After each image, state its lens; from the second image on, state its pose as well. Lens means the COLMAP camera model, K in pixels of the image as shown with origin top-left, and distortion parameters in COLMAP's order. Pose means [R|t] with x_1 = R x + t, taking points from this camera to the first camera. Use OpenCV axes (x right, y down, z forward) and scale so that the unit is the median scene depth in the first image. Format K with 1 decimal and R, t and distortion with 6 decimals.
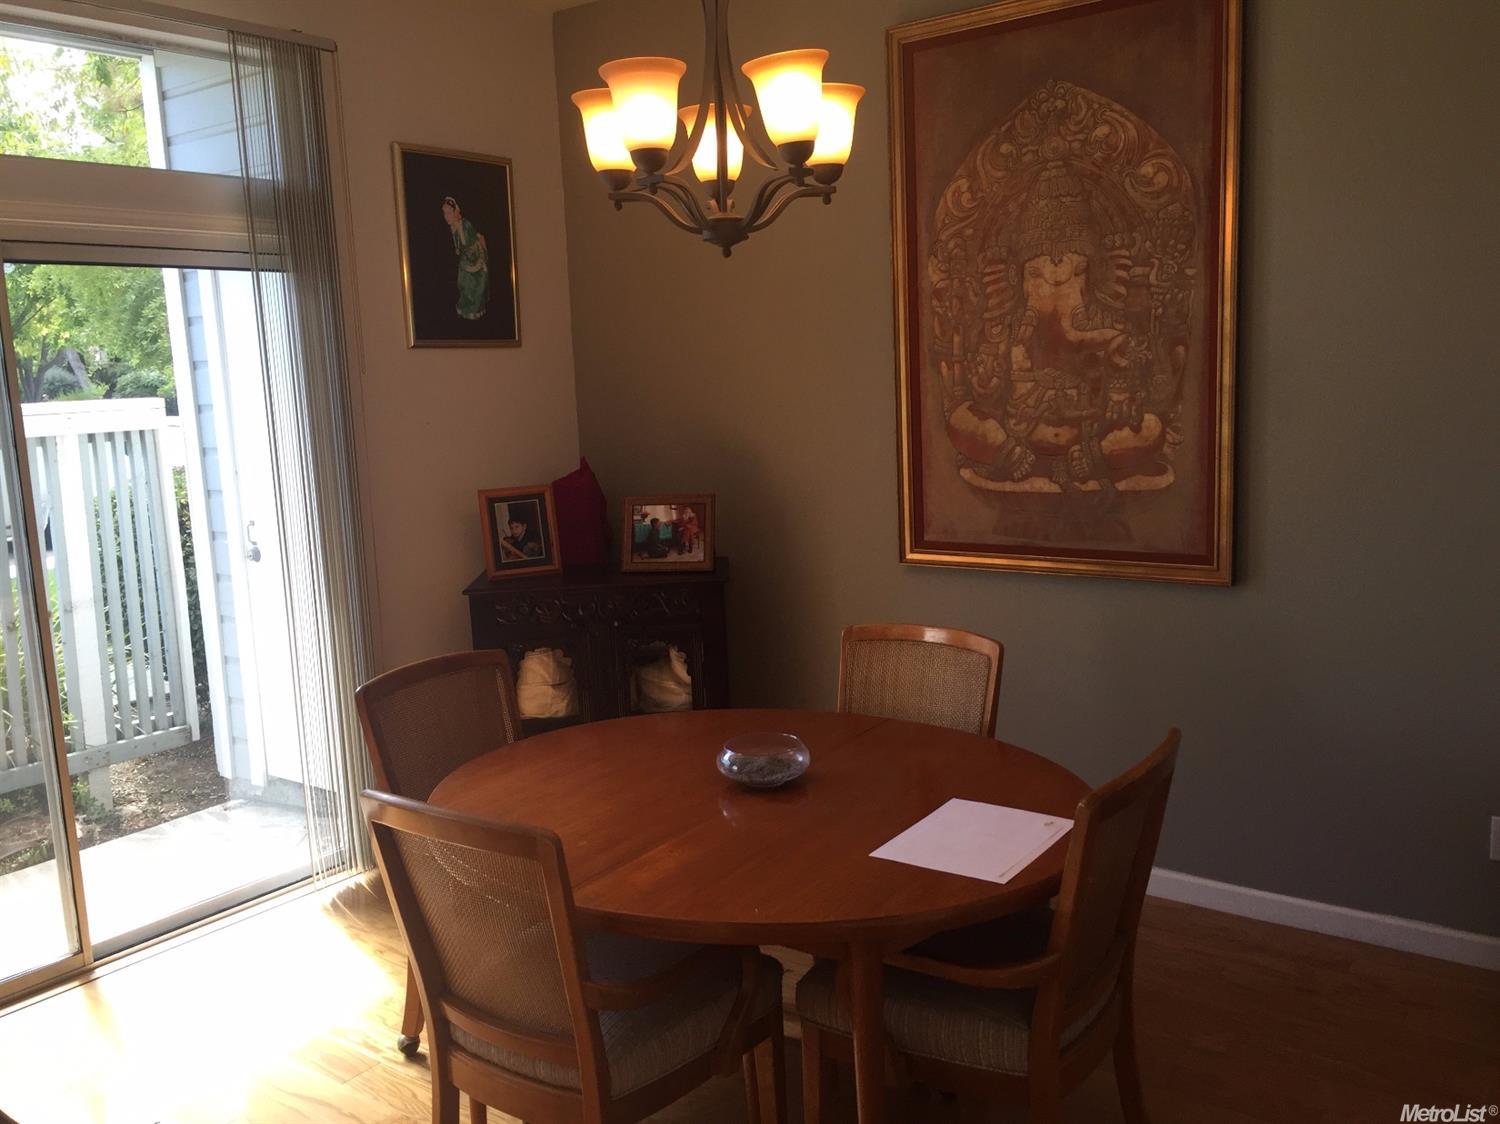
lens RADIAL K [[1281.9, 0, 750.4], [0, 1281.9, 565.2], [0, 0, 1]] dist [0.059759, -0.048061]
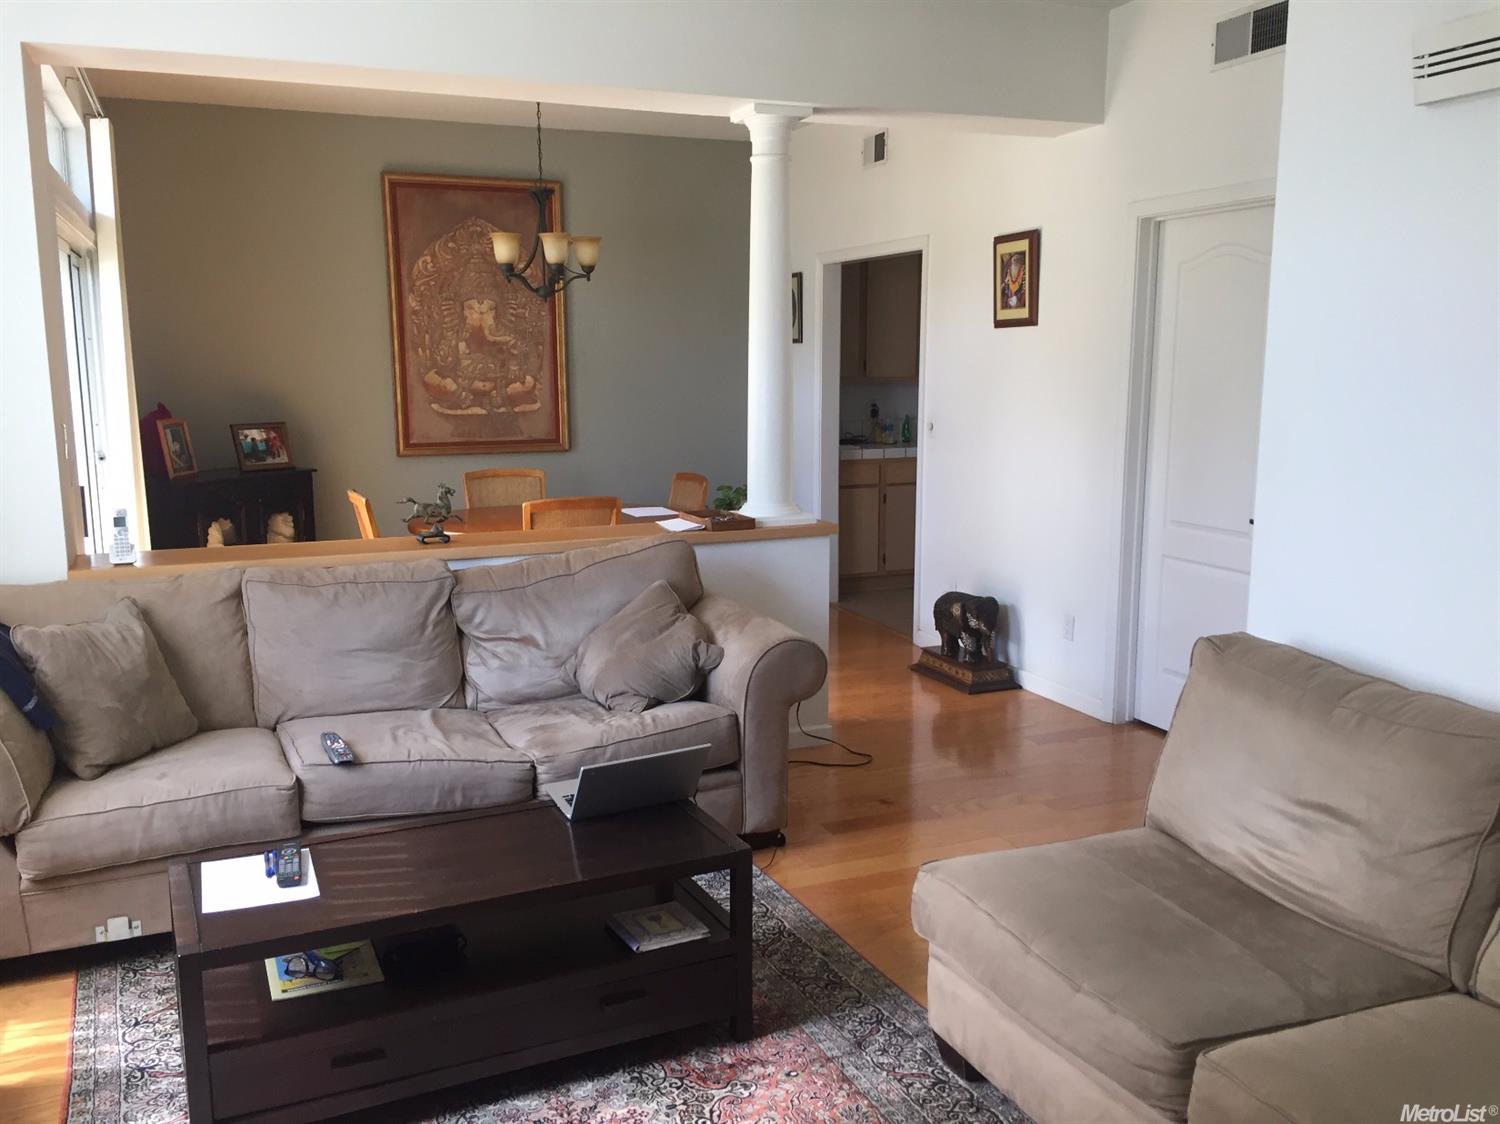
lens RADIAL K [[1281.9, 0, 750.2], [0, 1281.9, 560.6], [0, 0, 1]] dist [0.059759, -0.048061]
pose [[0.505817, -0.099718, 0.856858, -1.340361], [0.115169, 0.992210, 0.047484, 0.128278], [-0.854919, 0.074665, 0.513361, -0.407532]]
